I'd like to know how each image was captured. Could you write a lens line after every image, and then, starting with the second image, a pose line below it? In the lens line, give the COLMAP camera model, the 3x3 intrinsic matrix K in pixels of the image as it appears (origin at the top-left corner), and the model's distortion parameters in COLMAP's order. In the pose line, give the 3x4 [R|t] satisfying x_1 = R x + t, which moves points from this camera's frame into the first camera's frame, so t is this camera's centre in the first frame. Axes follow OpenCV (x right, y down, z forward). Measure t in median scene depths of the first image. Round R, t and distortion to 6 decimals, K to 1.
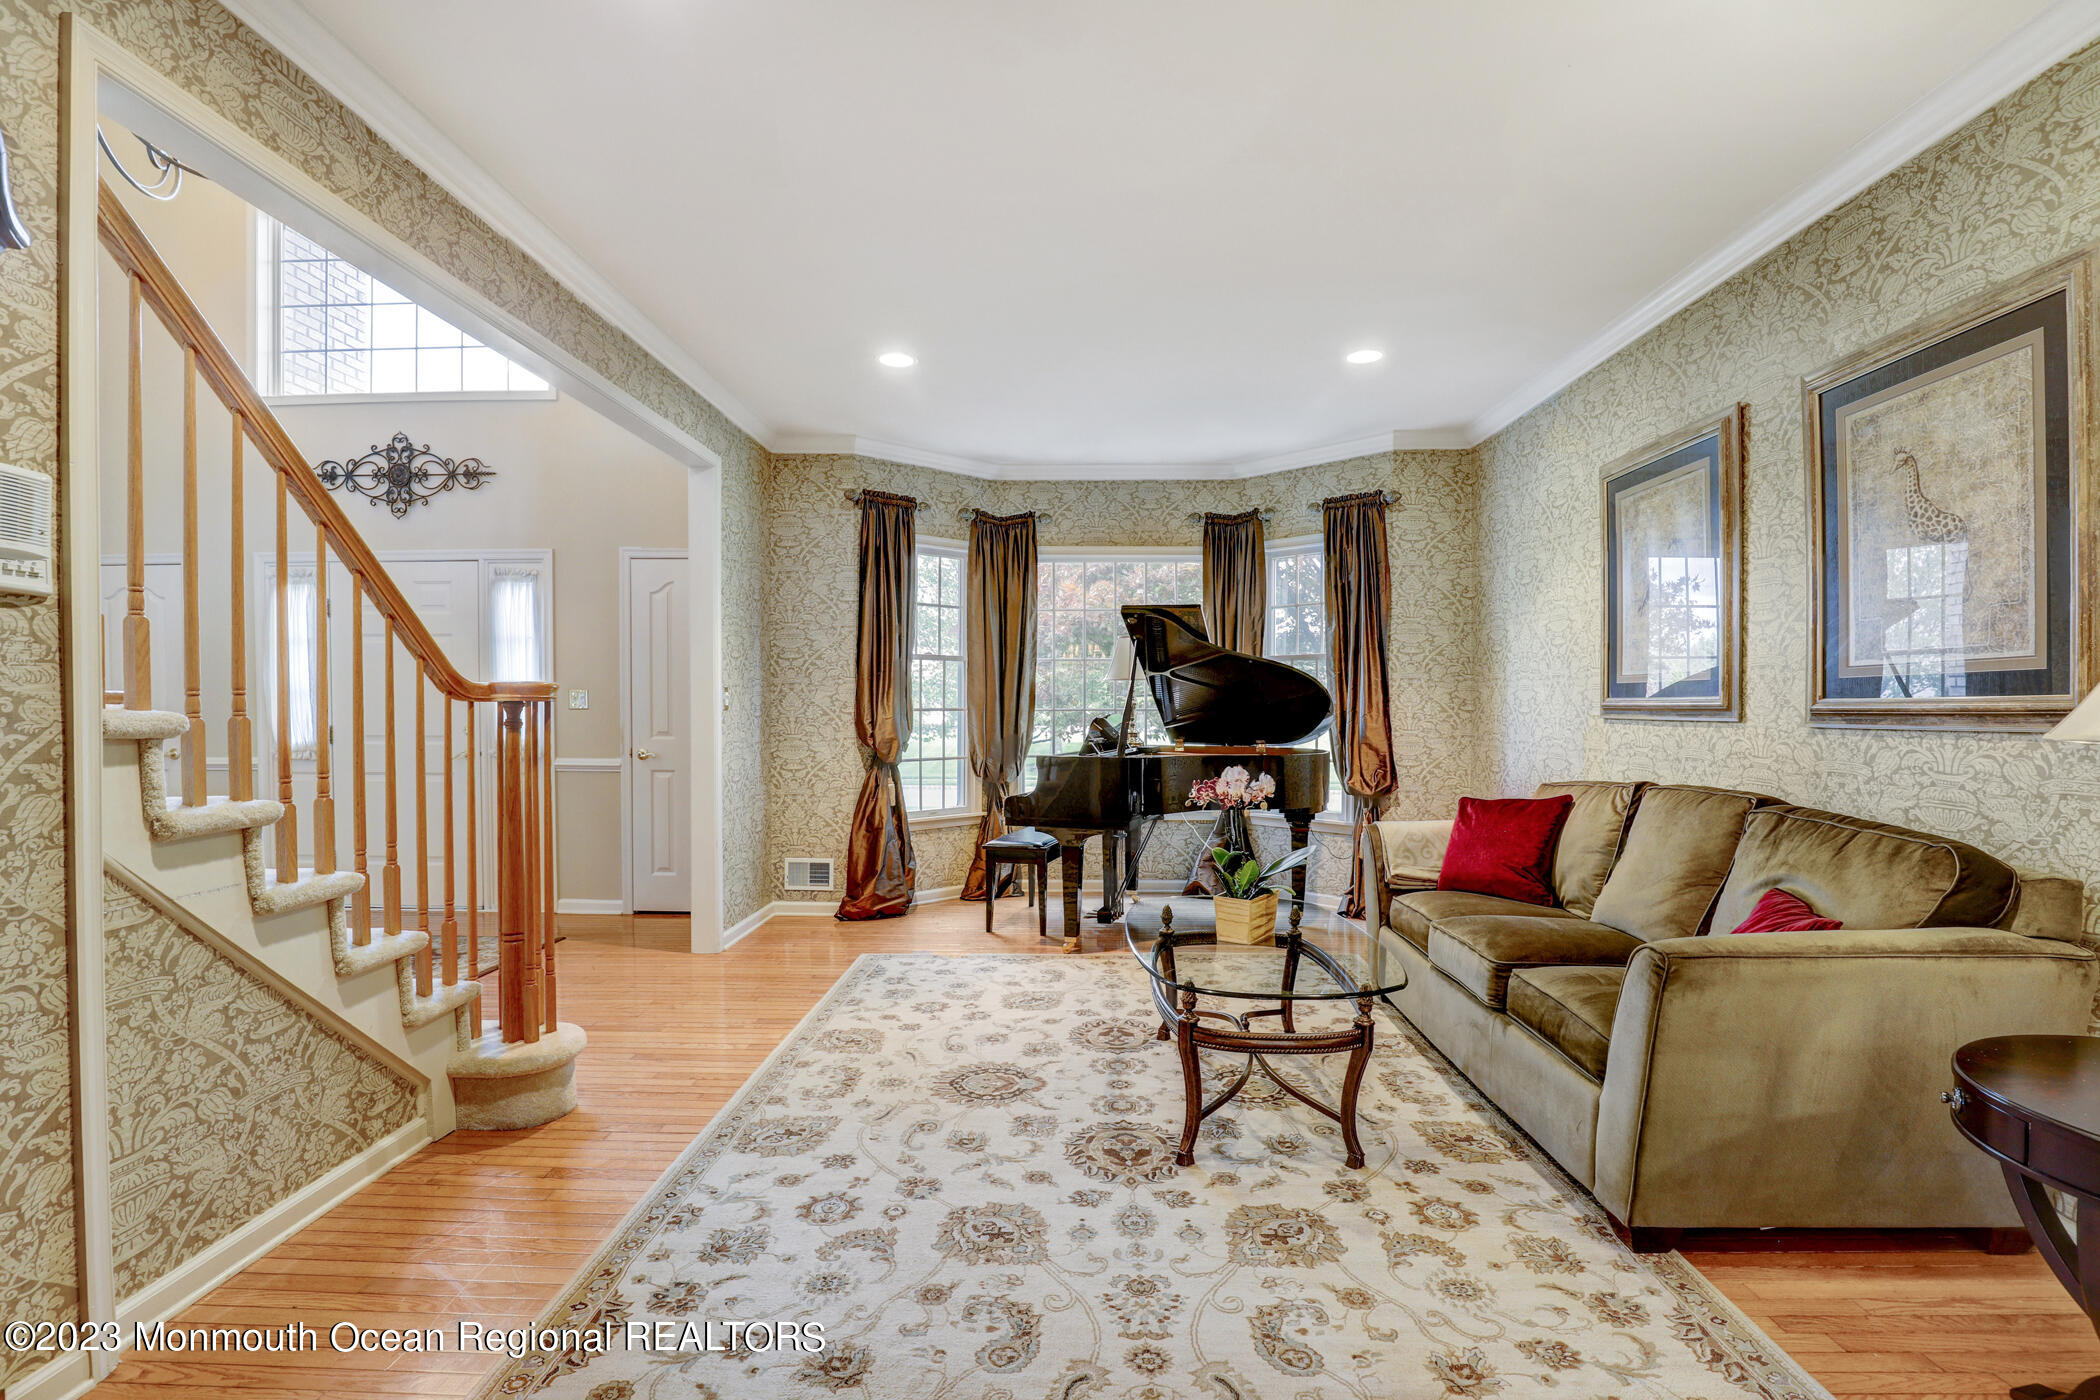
lens RADIAL K [[980.9, 0, 1070.8], [0, 980.9, 729.5], [0, 0, 1]] dist [-0.037862, 0.006866]
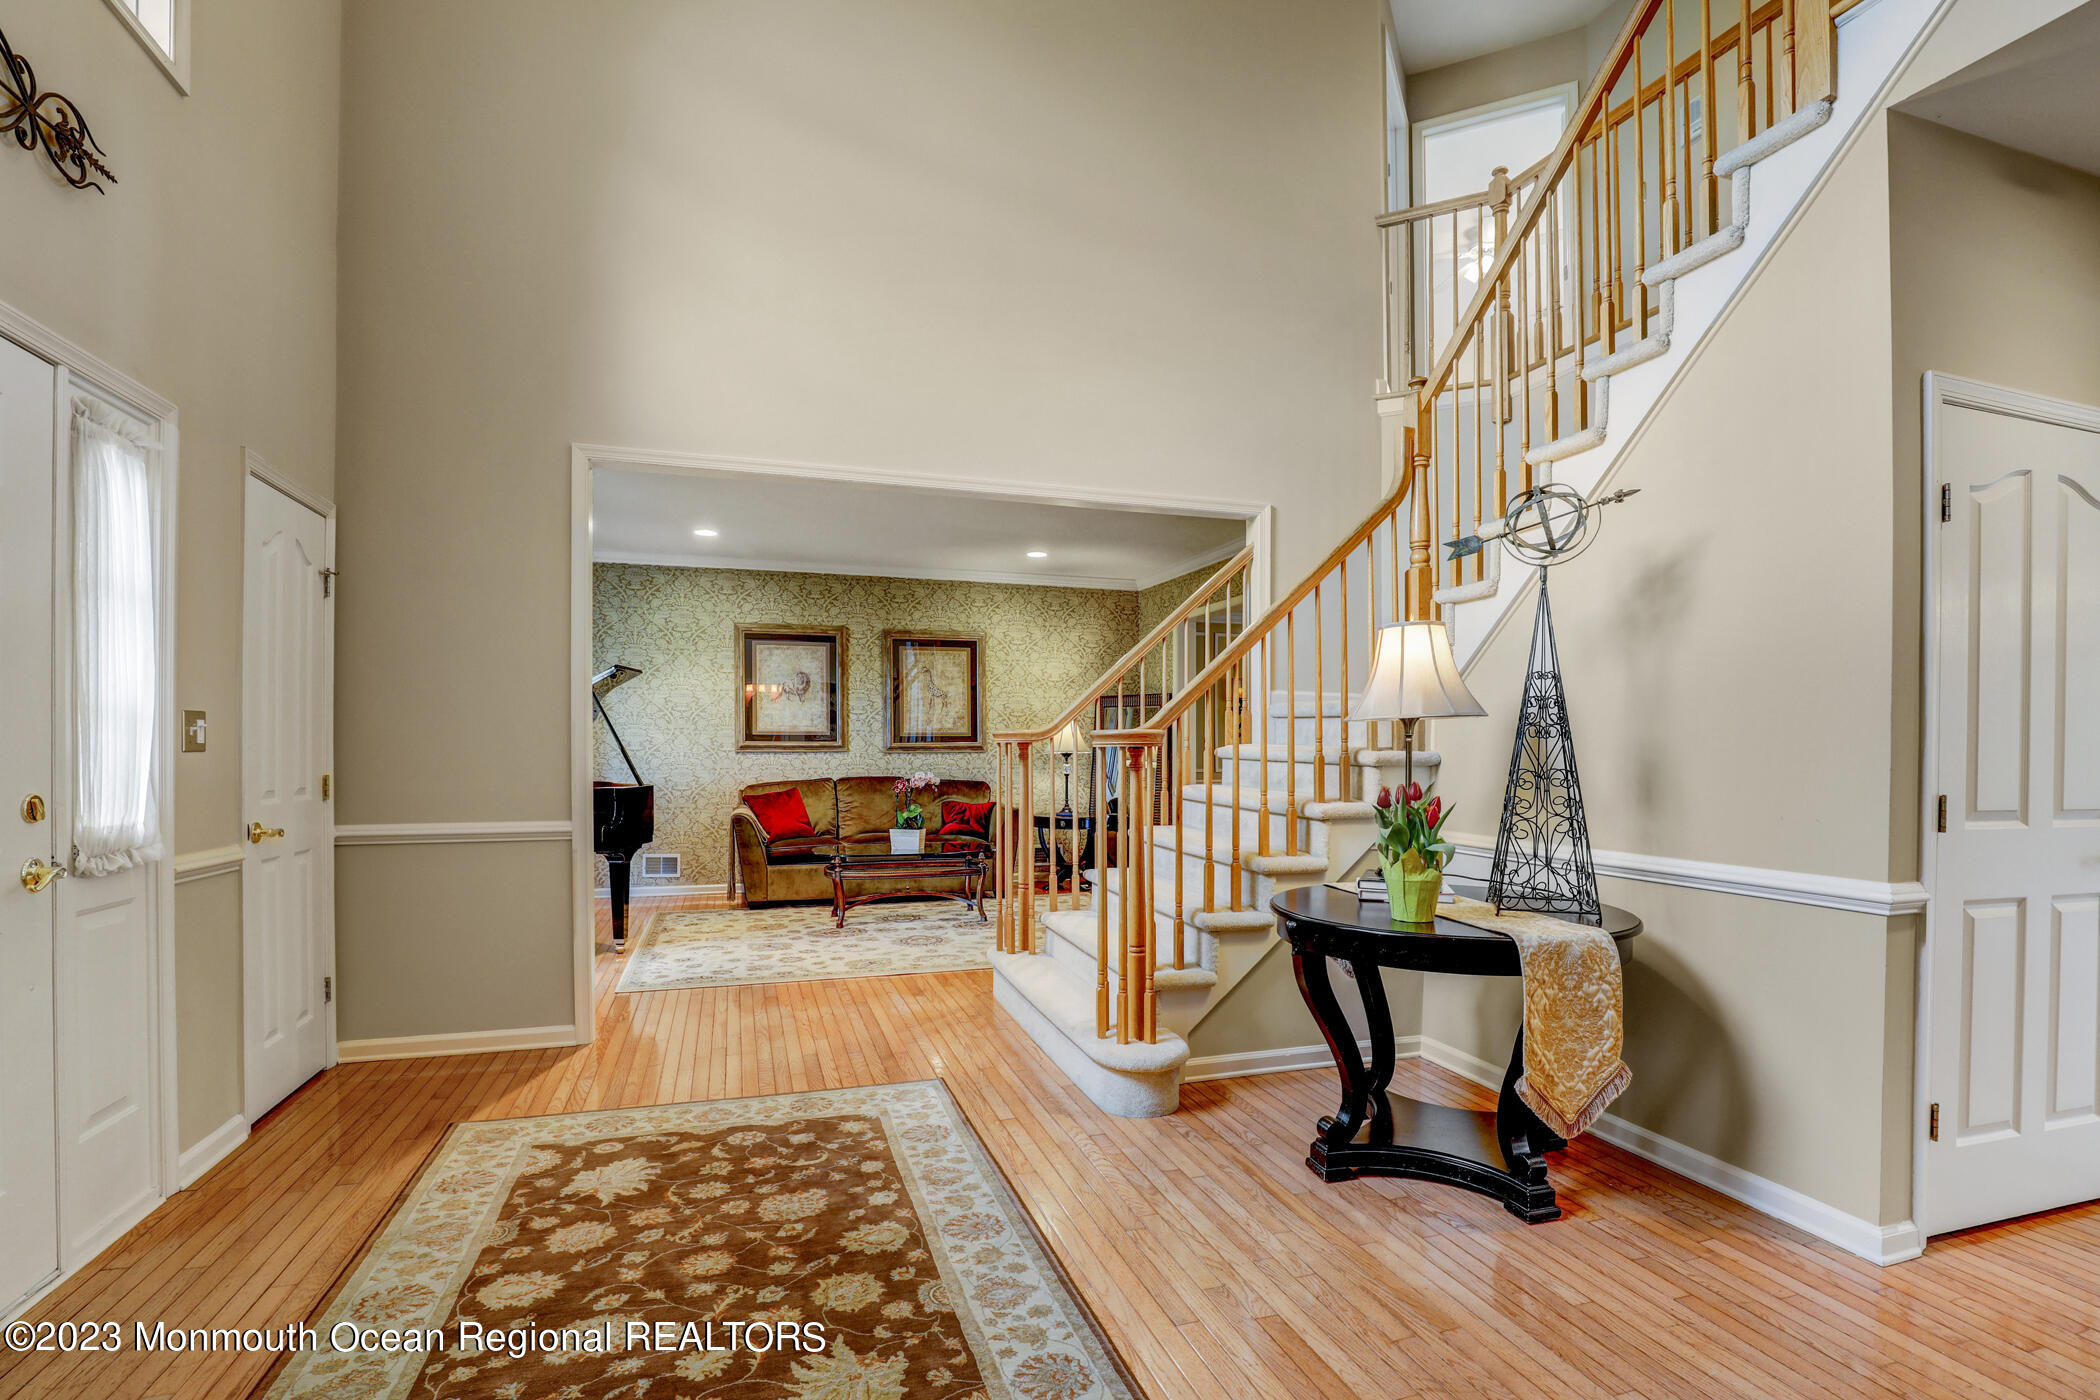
lens RADIAL K [[980.9, 0, 1030.6], [0, 980.9, 769.3], [0, 0, 1]] dist [-0.037862, 0.006866]
pose [[-0.310462, -0.023800, 0.950288, -1.737437], [0.023517, 0.999188, 0.032708, -0.031069], [-0.950295, 0.032502, -0.309650, 1.209691]]
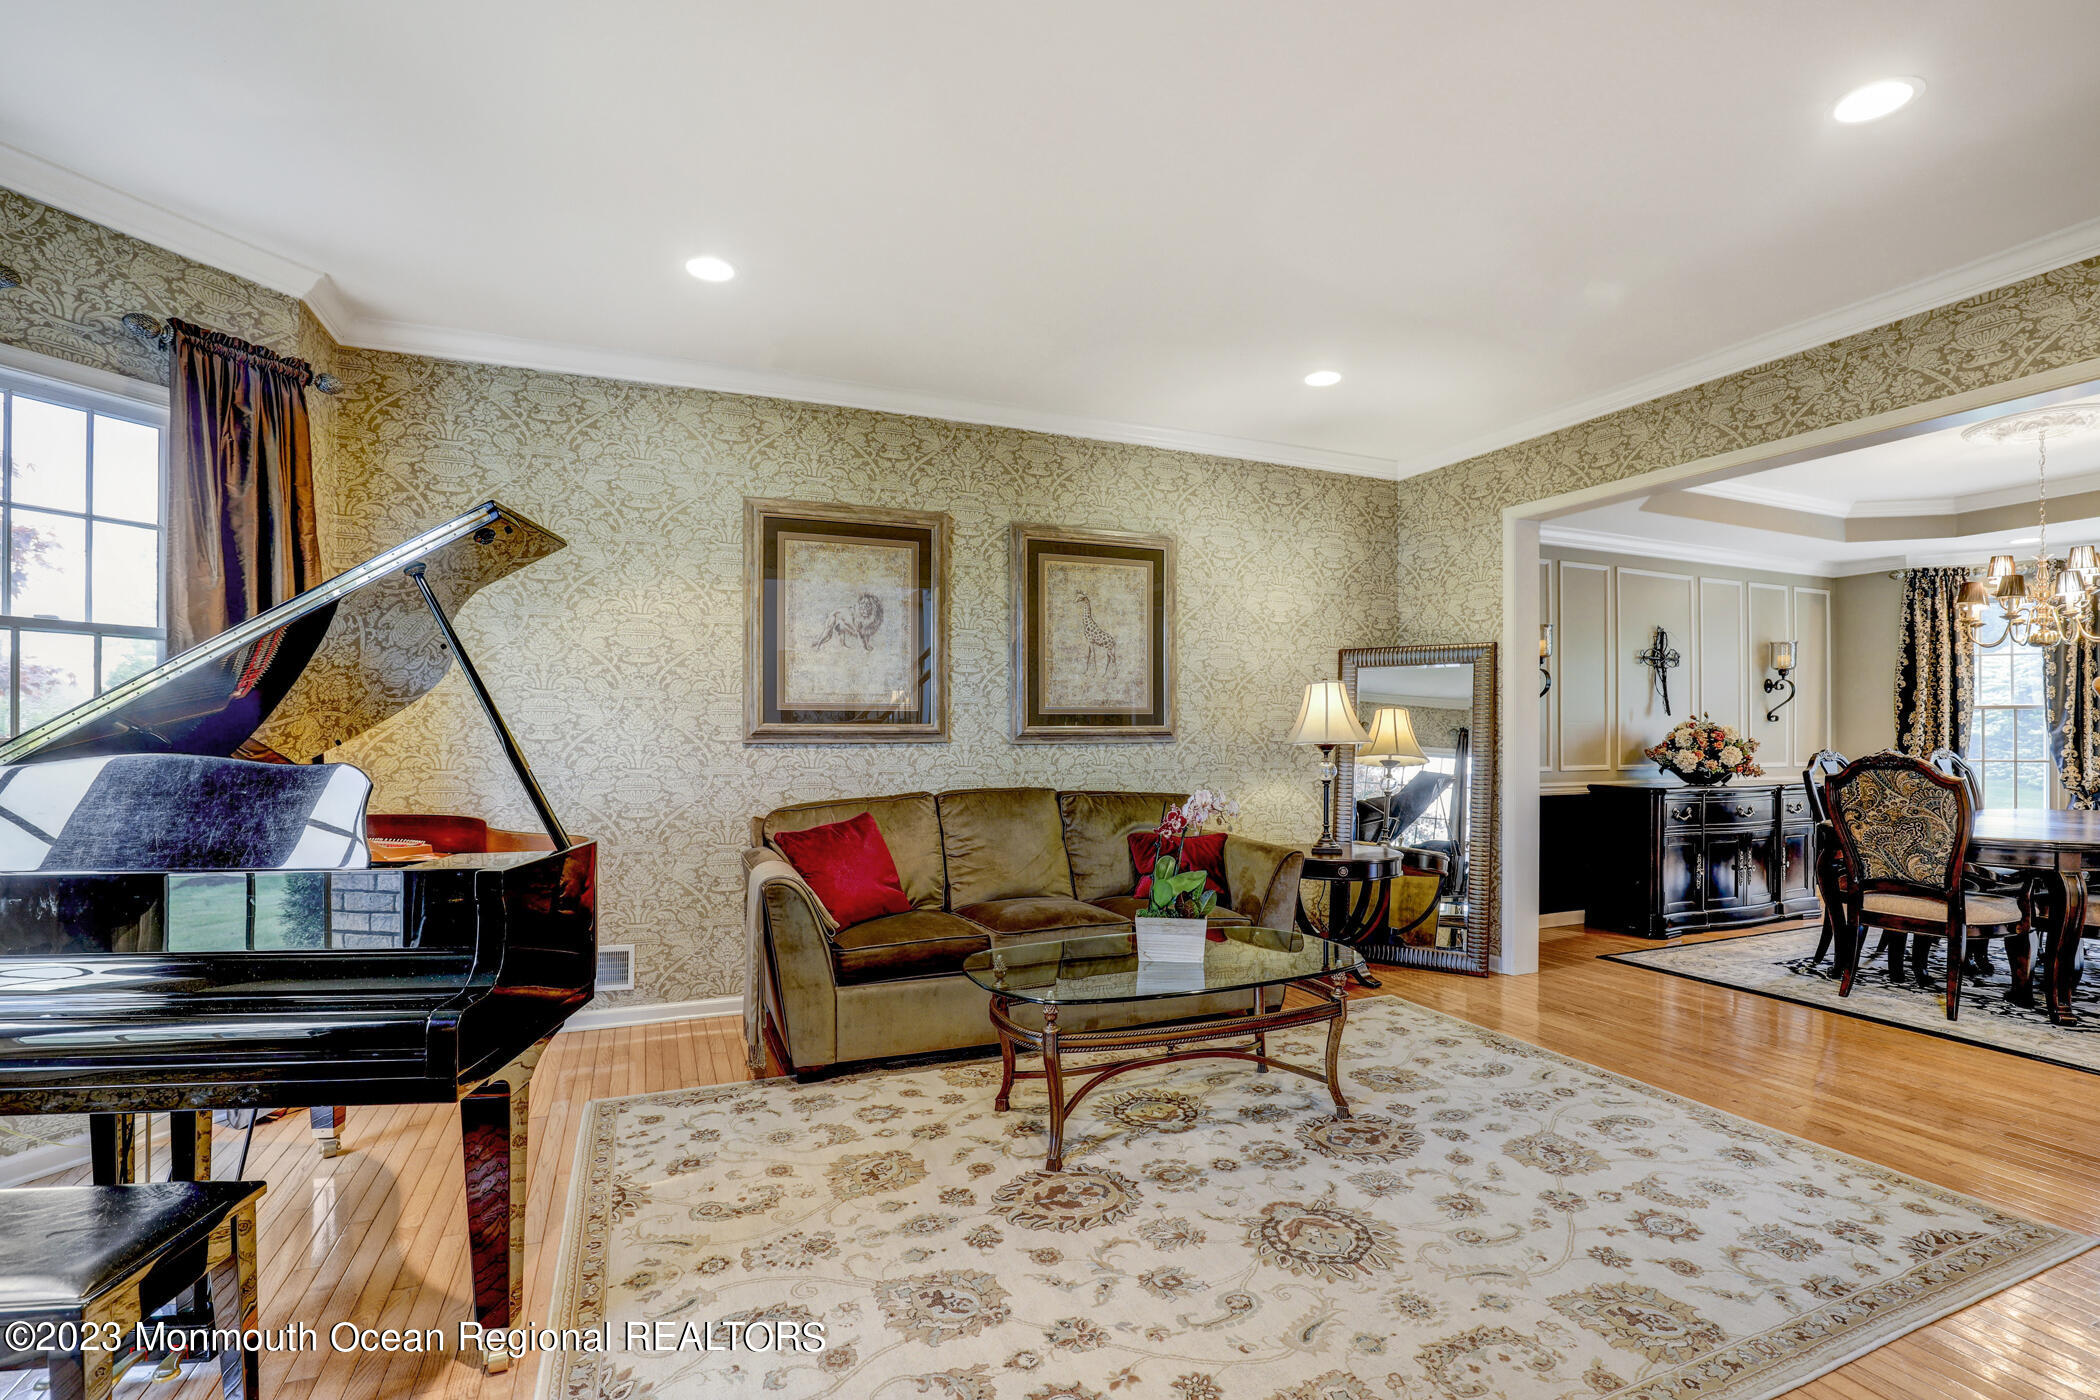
lens RADIAL K [[980.9, 0, 1040.5], [0, 980.9, 725.4], [0, 0, 1]] dist [-0.037862, 0.006866]
pose [[-0.393781, 0.005440, 0.919188, -0.596047], [0.023484, 0.999716, 0.004144, -0.031524], [-0.918904, 0.023218, -0.393797, 1.291245]]
